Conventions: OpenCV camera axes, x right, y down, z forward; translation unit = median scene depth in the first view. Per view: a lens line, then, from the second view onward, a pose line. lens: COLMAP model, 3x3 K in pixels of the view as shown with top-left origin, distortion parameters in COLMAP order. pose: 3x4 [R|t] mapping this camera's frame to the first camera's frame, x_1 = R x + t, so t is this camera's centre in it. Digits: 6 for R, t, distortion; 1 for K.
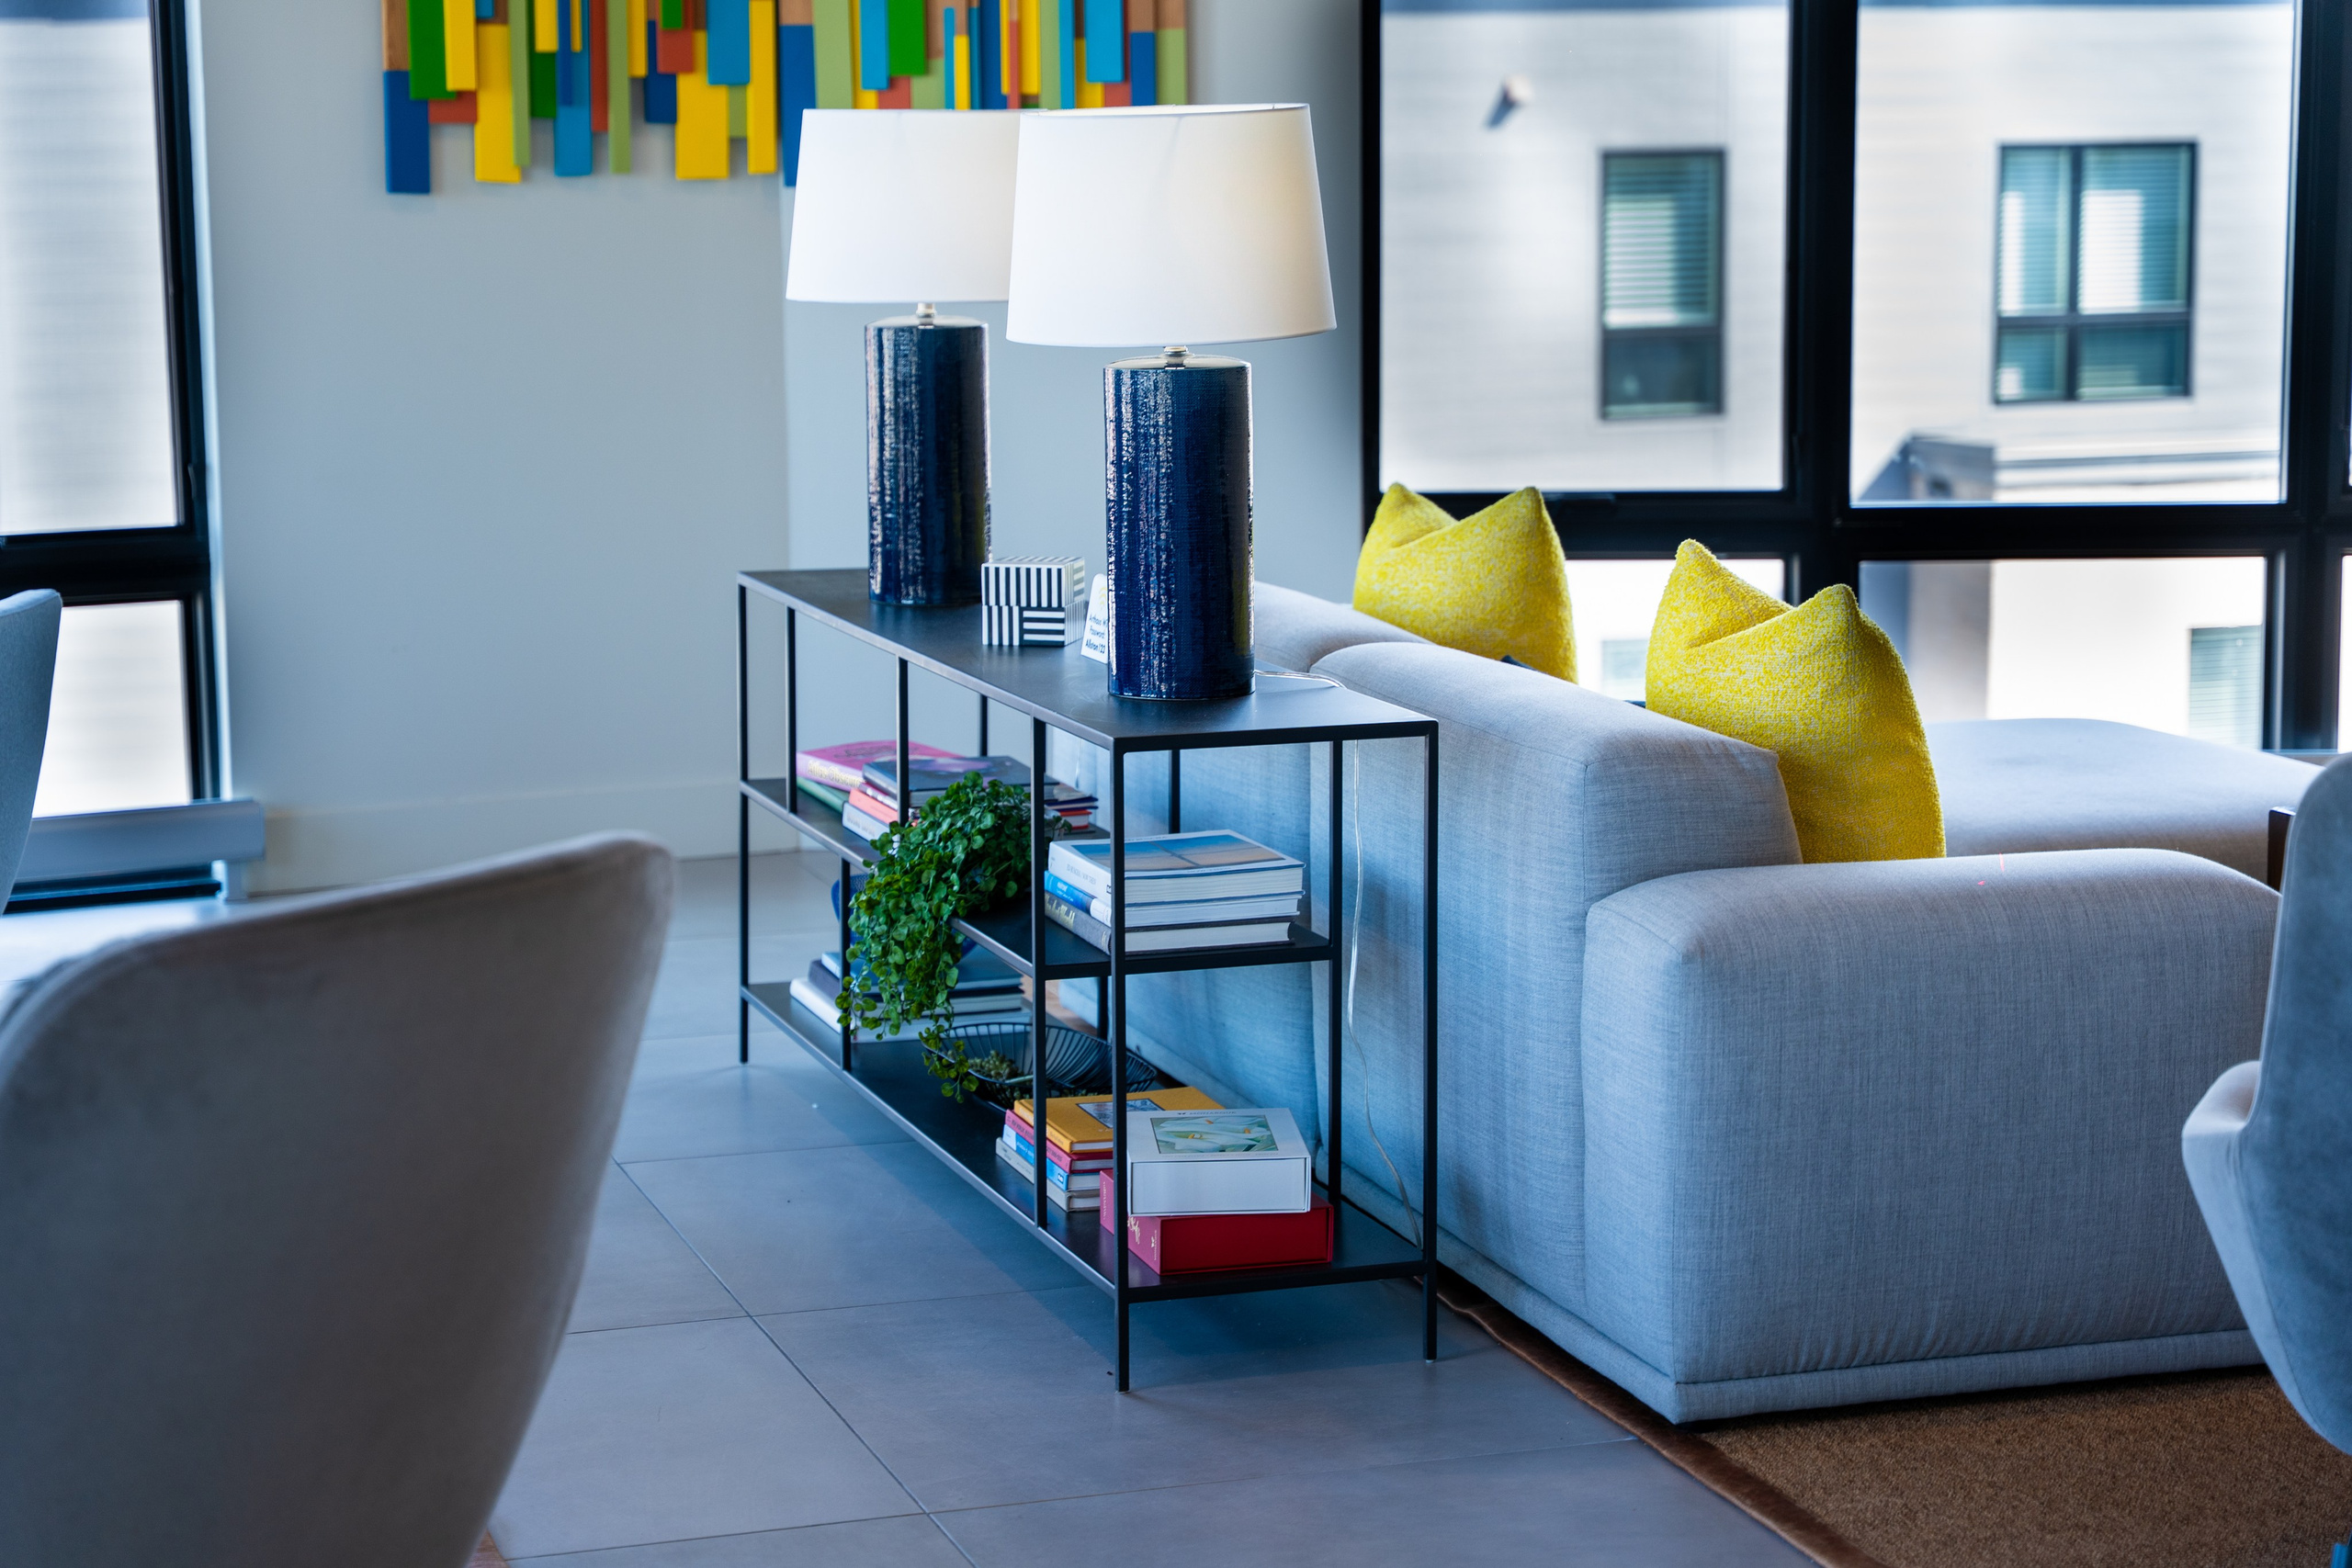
lens RADIAL K [[4572.5, 0, 1171.6], [0, 4572.5, 785.0], [0, 0, 1]] dist [0.049654, 0.000000]
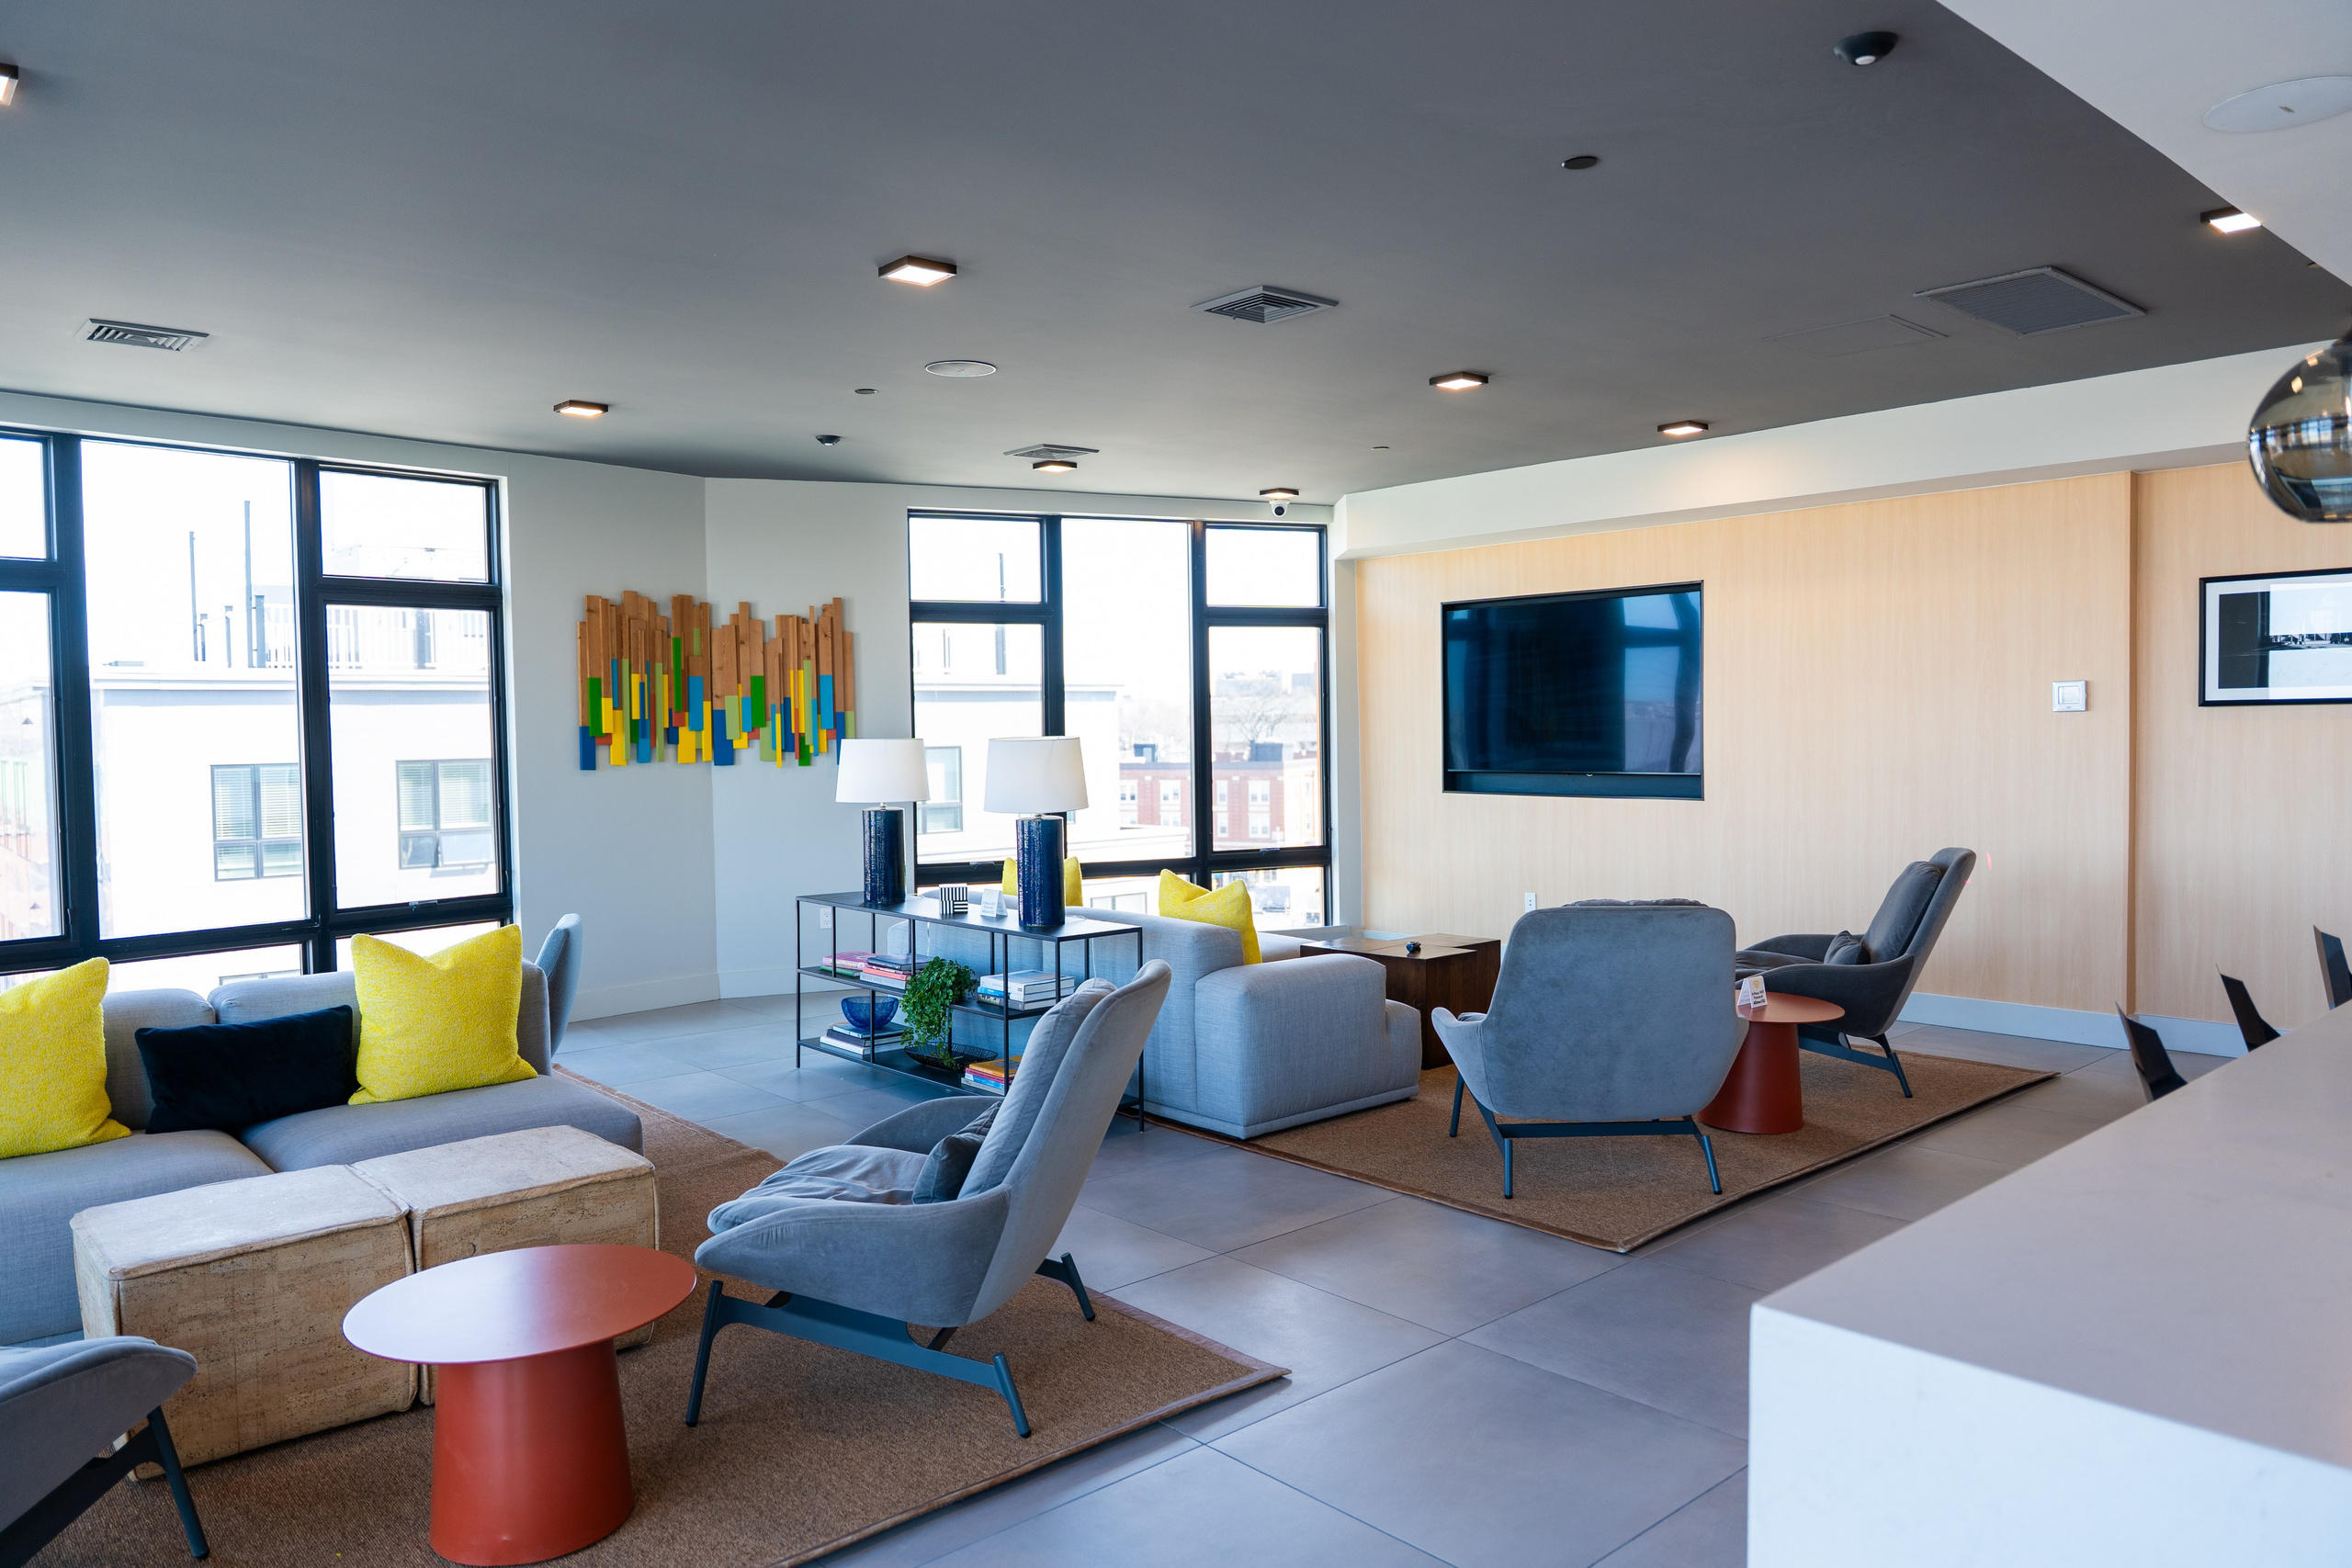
lens RADIAL K [[1611.9, 0, 1168.3], [0, 1611.9, 788.9], [0, 0, 1]] dist [-0.017145, -0.007631]
pose [[0.917676, -0.018854, 0.396882, -0.281289], [0.063525, 0.992987, -0.099710, 0.002740], [-0.392219, 0.116713, 0.912438, -0.034817]]
